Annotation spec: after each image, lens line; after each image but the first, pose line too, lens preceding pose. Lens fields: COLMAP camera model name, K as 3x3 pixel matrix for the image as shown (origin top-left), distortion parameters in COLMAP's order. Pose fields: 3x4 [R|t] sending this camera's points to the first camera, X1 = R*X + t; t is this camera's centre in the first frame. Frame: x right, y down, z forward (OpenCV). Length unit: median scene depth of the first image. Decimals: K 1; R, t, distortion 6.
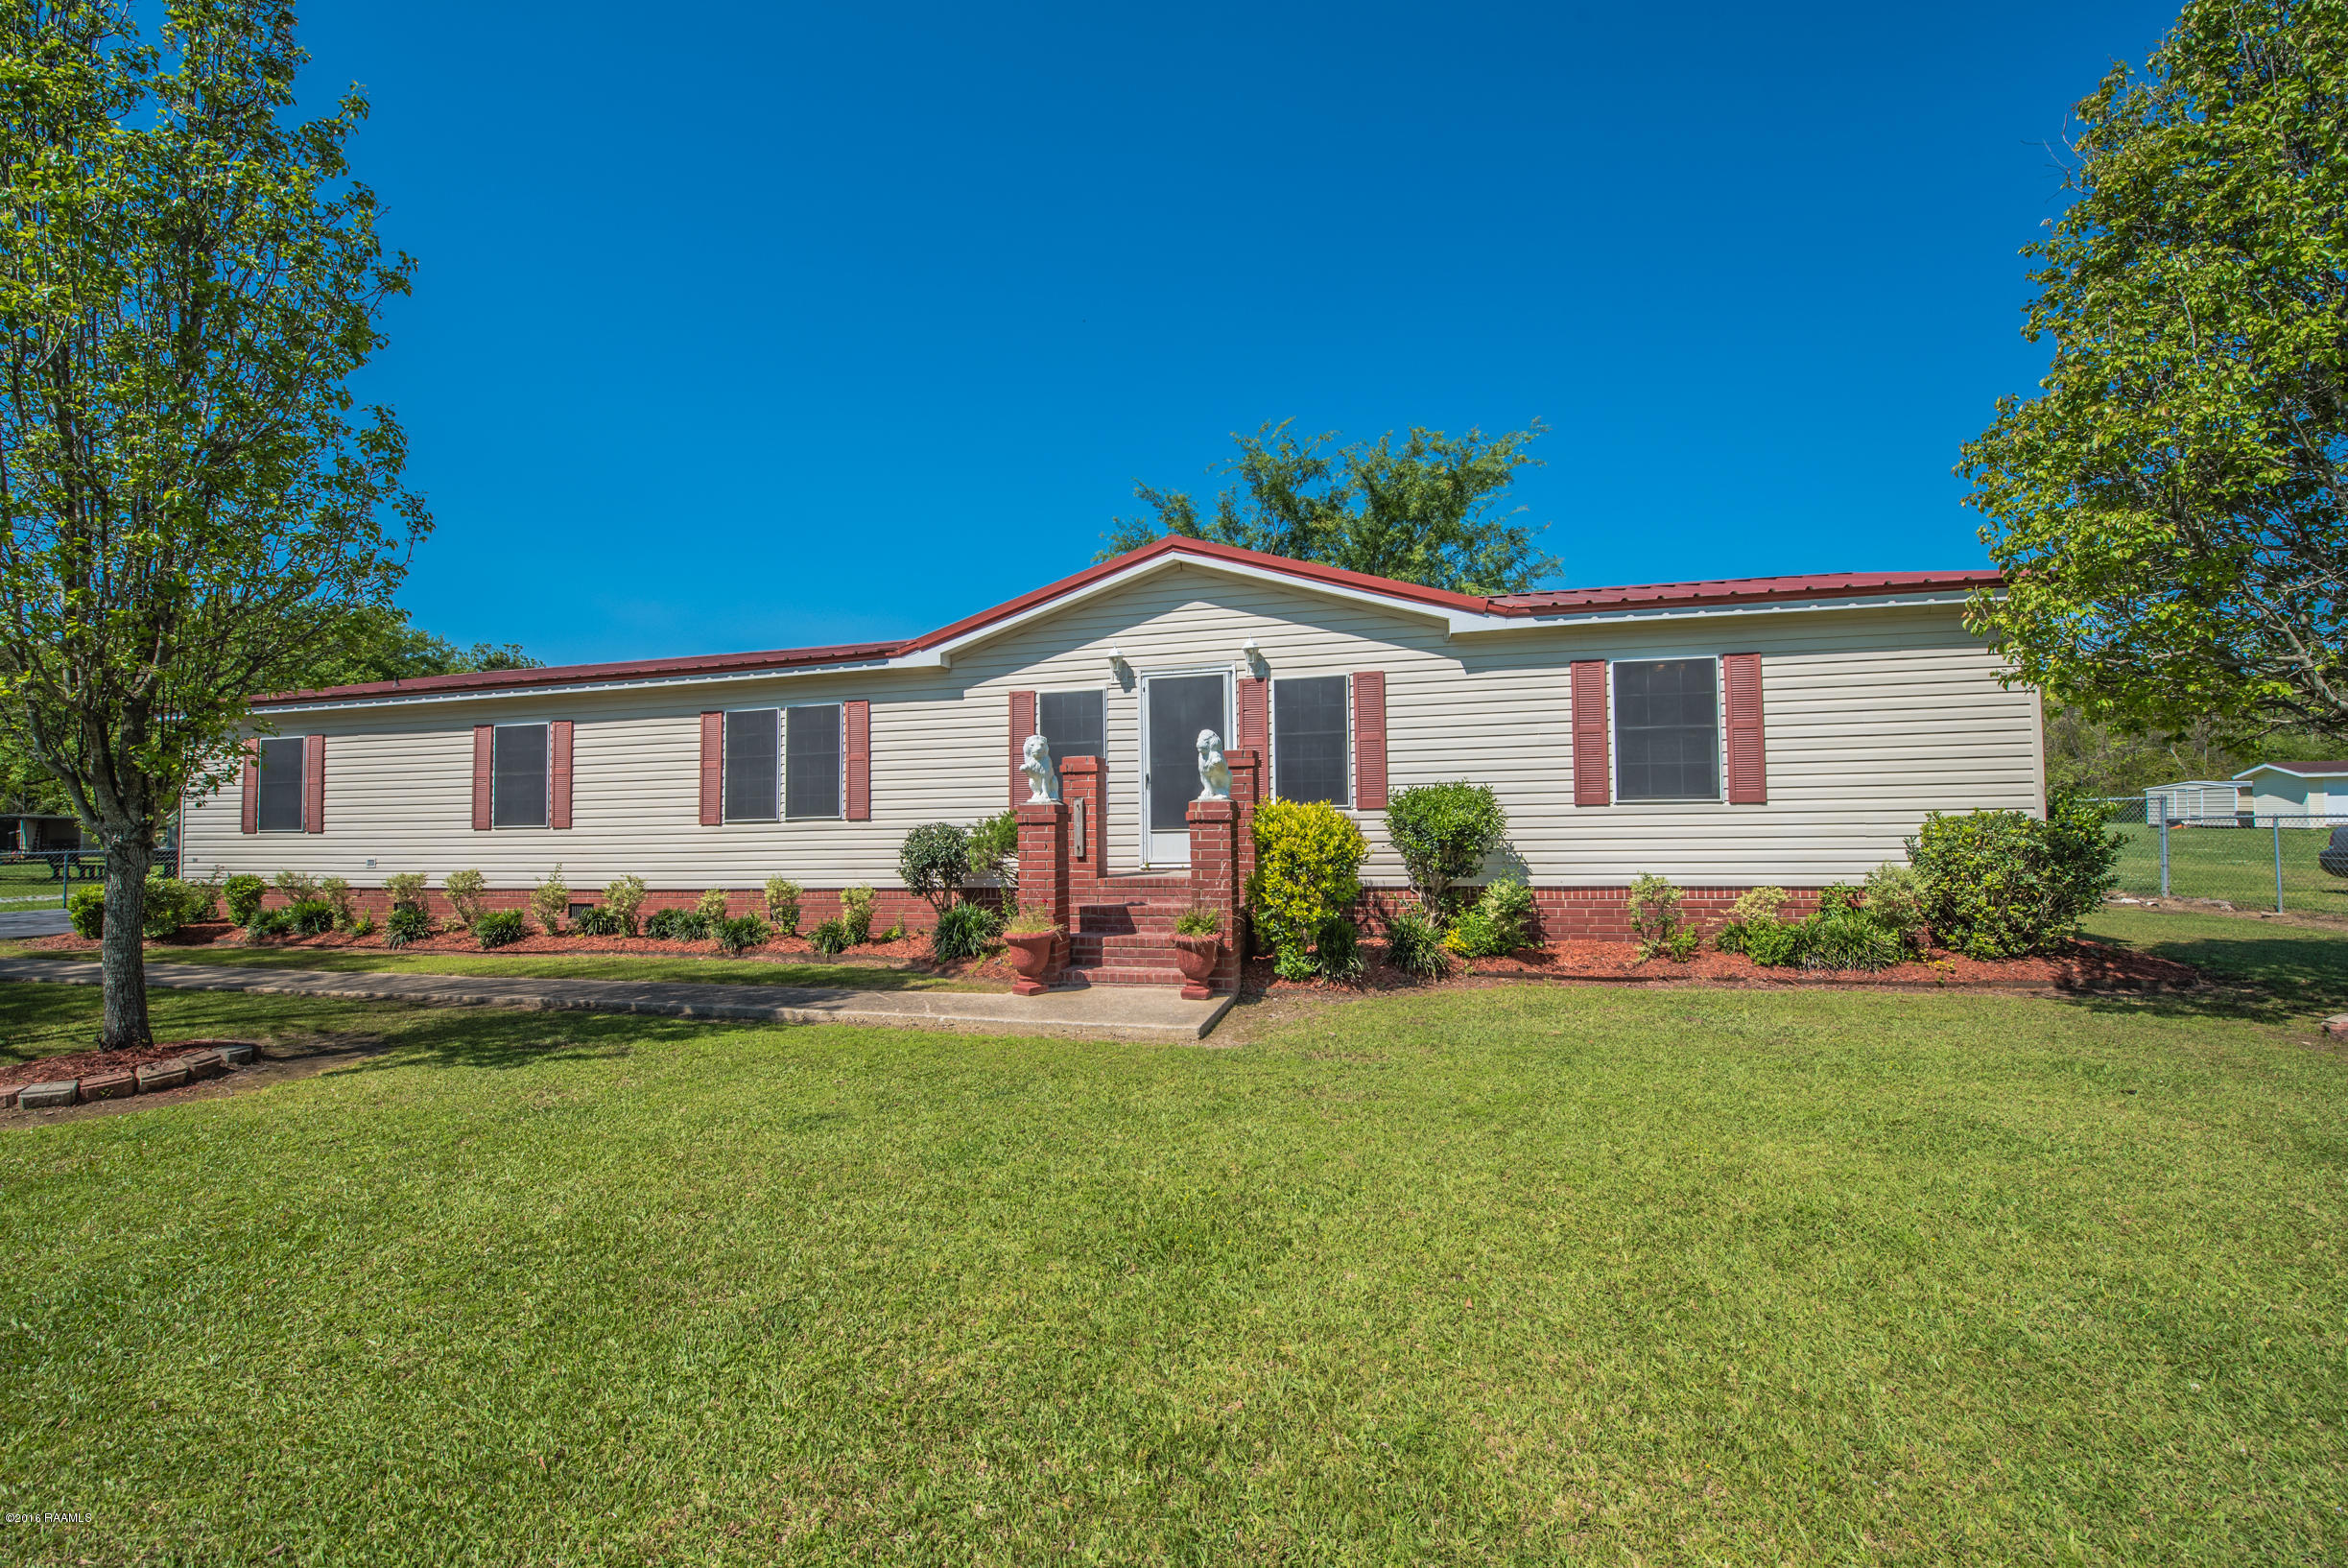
lens RADIAL K [[1054.1, 0, 1161.0], [0, 1054.1, 761.9], [0, 0, 1]] dist [-0.015272, -0.000039]
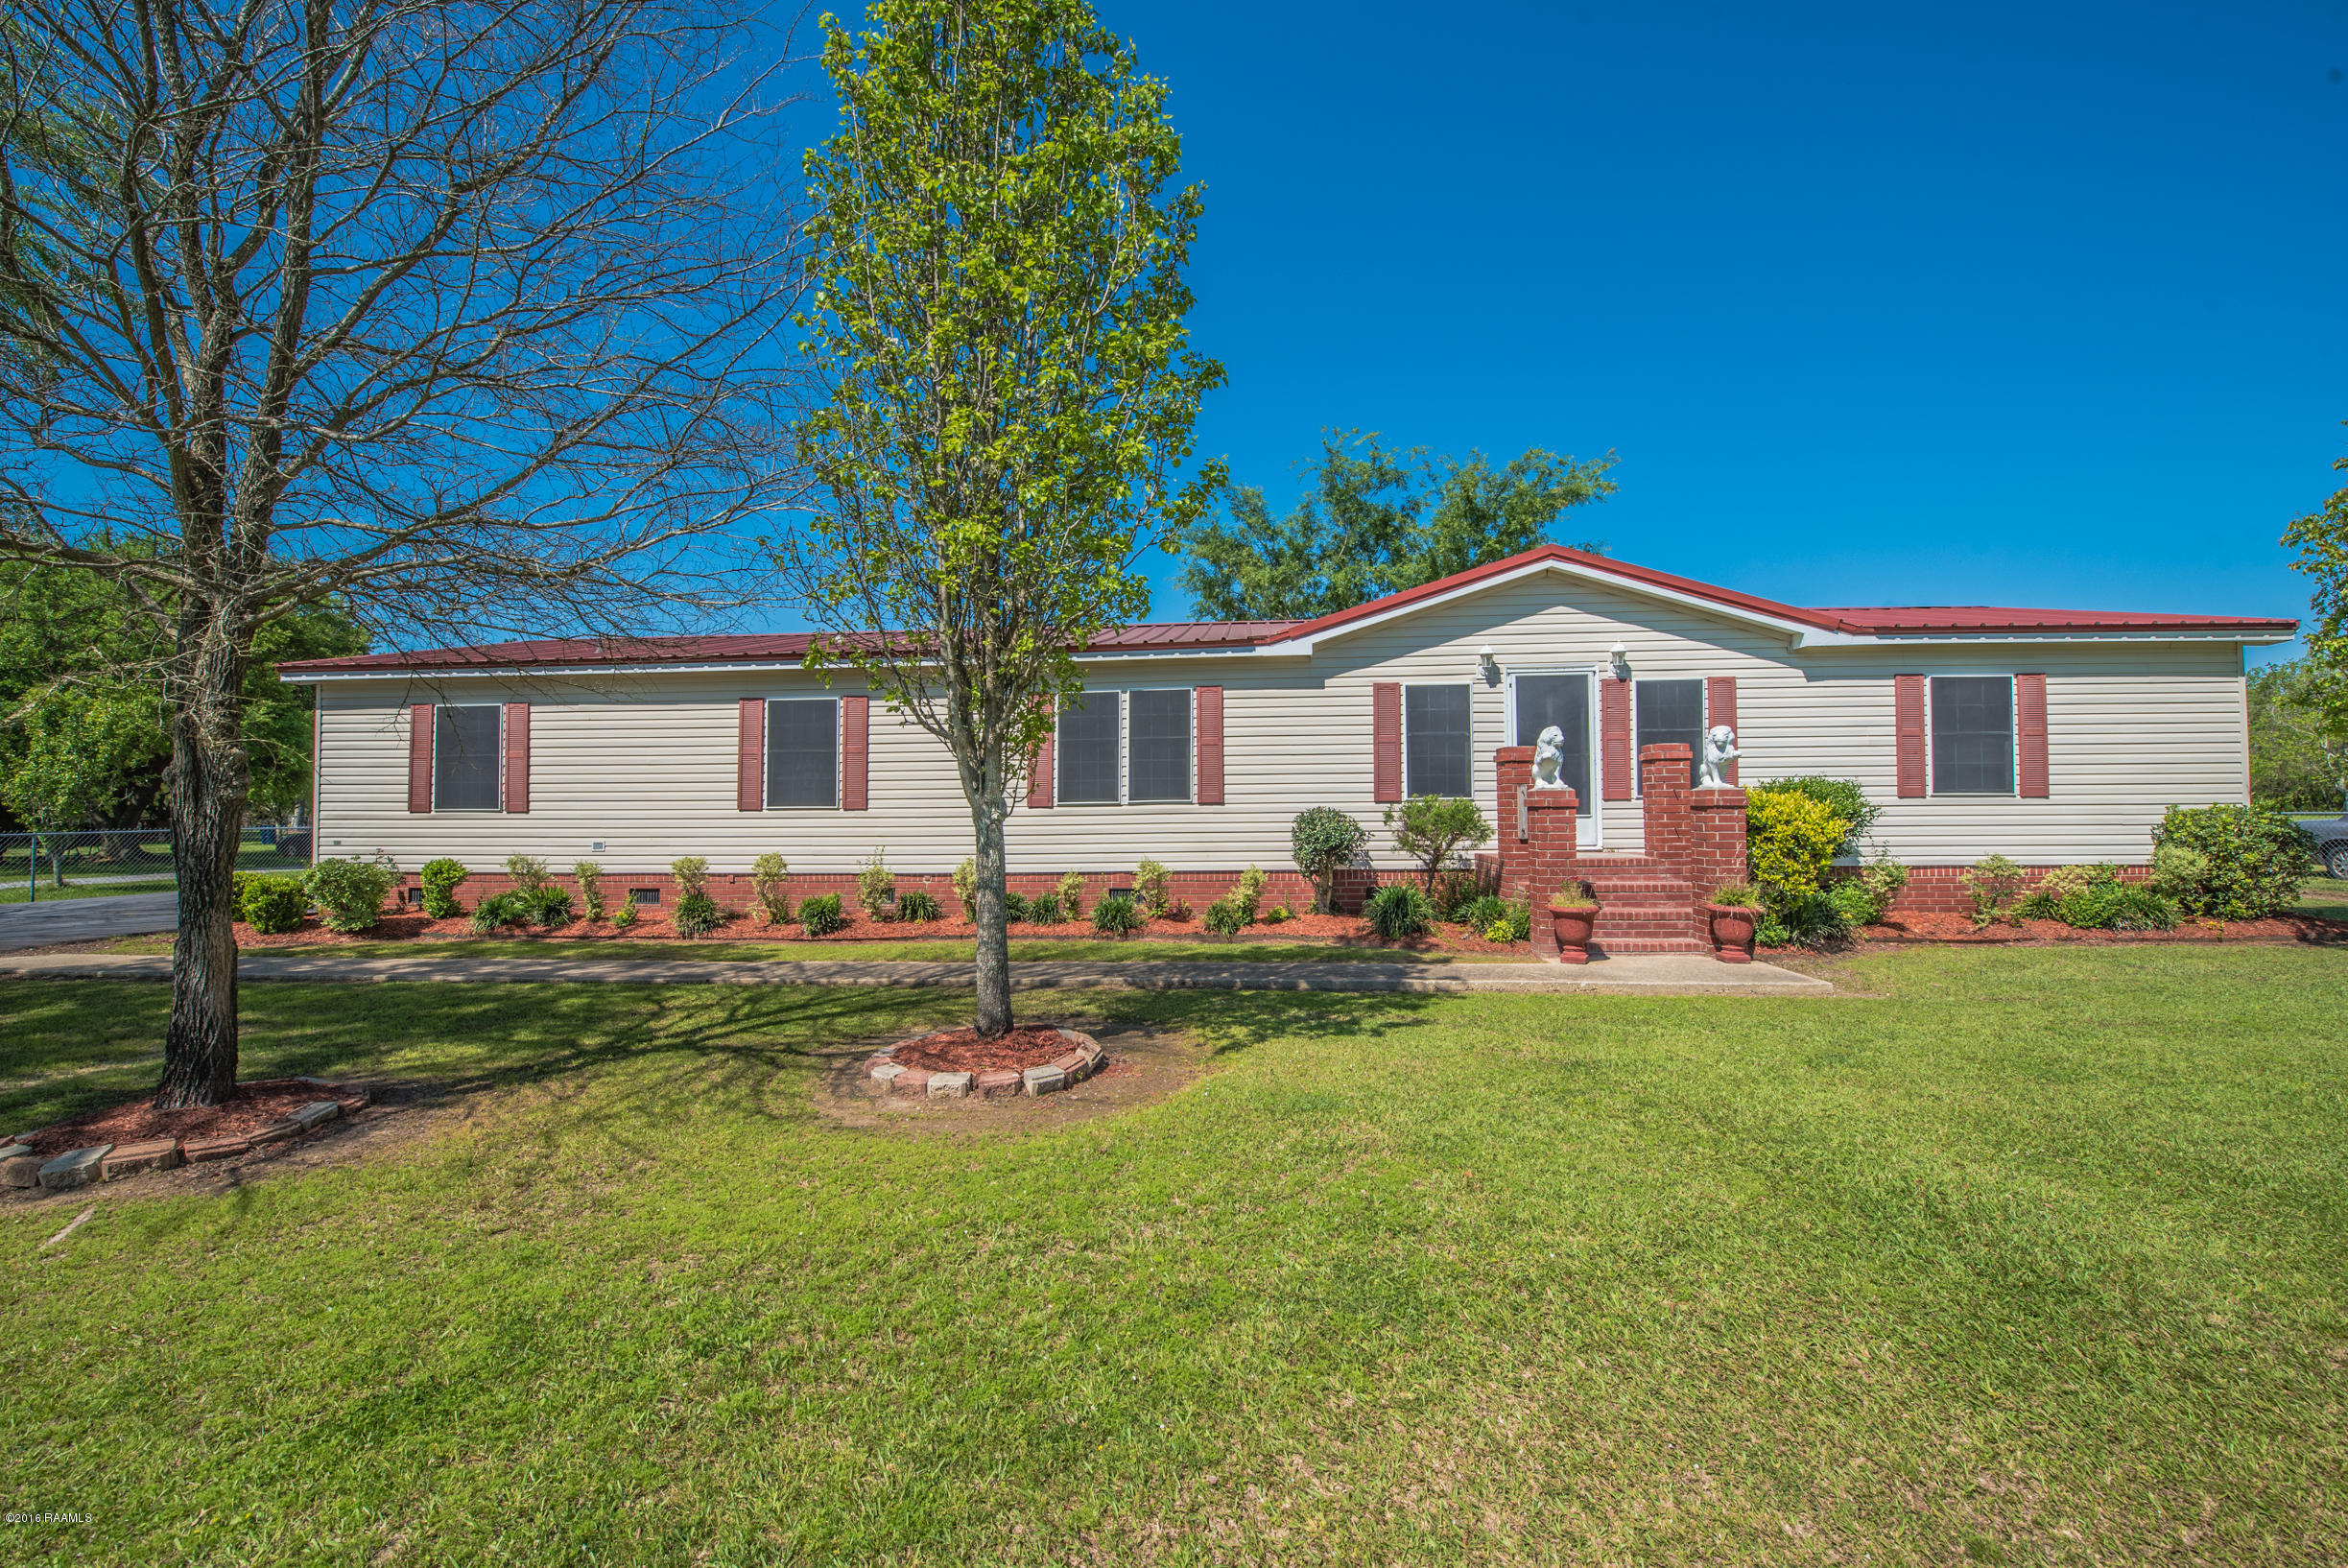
lens RADIAL K [[936.0, 0, 1176.3], [0, 936.0, 782.5], [0, 0, 1]] dist [-0.008485, -0.002485]
pose [[0.977657, 0.016459, 0.209562, -0.551368], [-0.020861, 0.999605, 0.018809, 0.019893], [-0.209170, -0.022760, 0.977614, 0.131471]]
